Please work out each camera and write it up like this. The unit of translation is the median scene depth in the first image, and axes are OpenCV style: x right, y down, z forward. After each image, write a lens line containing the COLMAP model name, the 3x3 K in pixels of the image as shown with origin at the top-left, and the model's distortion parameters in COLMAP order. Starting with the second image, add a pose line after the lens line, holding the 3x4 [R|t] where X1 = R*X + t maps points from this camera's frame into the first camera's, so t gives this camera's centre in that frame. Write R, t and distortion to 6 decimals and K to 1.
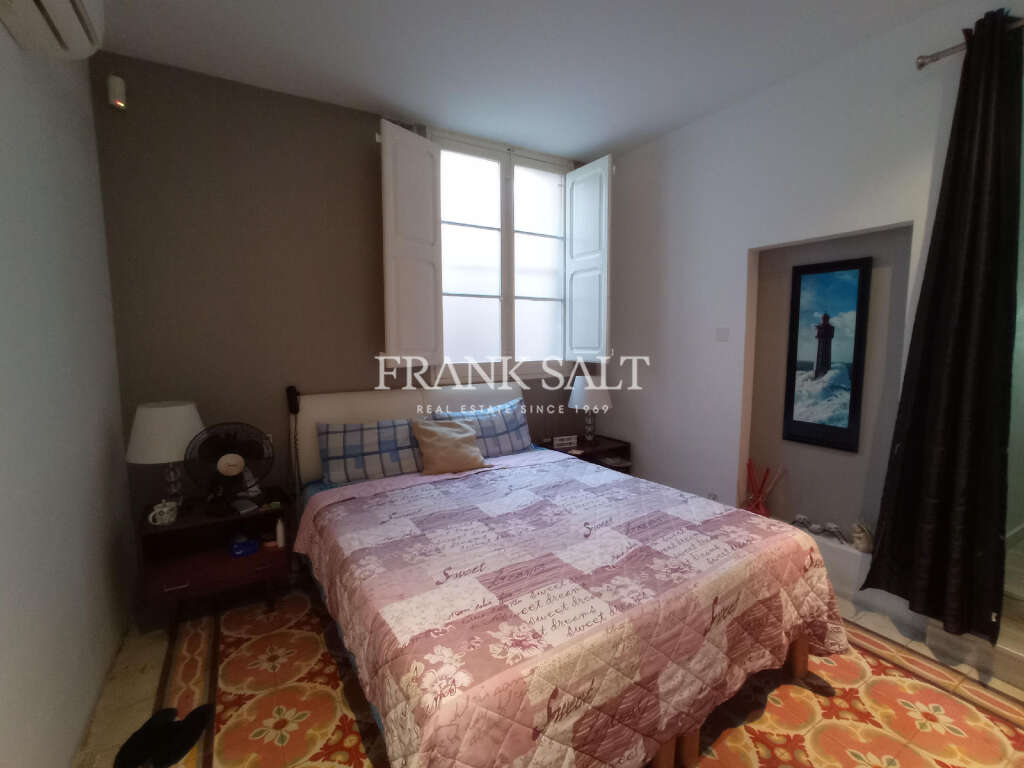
lens RADIAL K [[463.1, 0, 513.2], [0, 463.1, 387.8], [0, 0, 1]] dist [-0.054106, 0.026287]
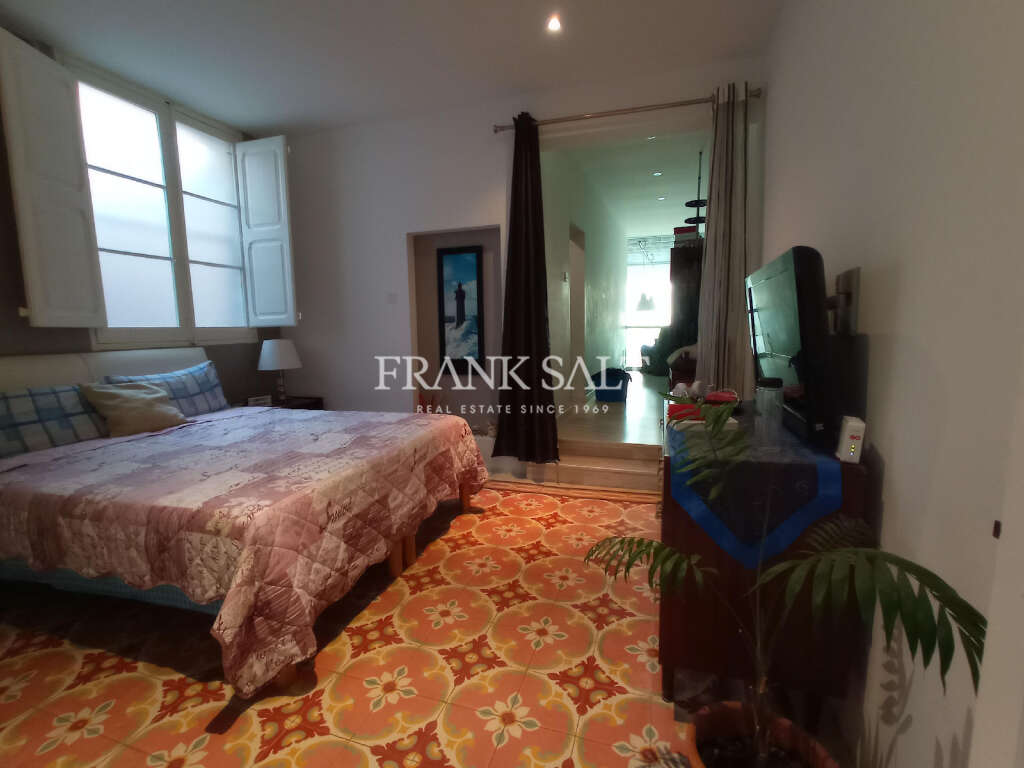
lens RADIAL K [[463.1, 0, 513.2], [0, 463.1, 387.8], [0, 0, 1]] dist [-0.054106, 0.026287]
pose [[0.758123, -0.090658, 0.645780, -0.206310], [0.081173, 0.995707, 0.044488, 0.147007], [-0.647040, 0.018693, 0.762227, -0.289519]]
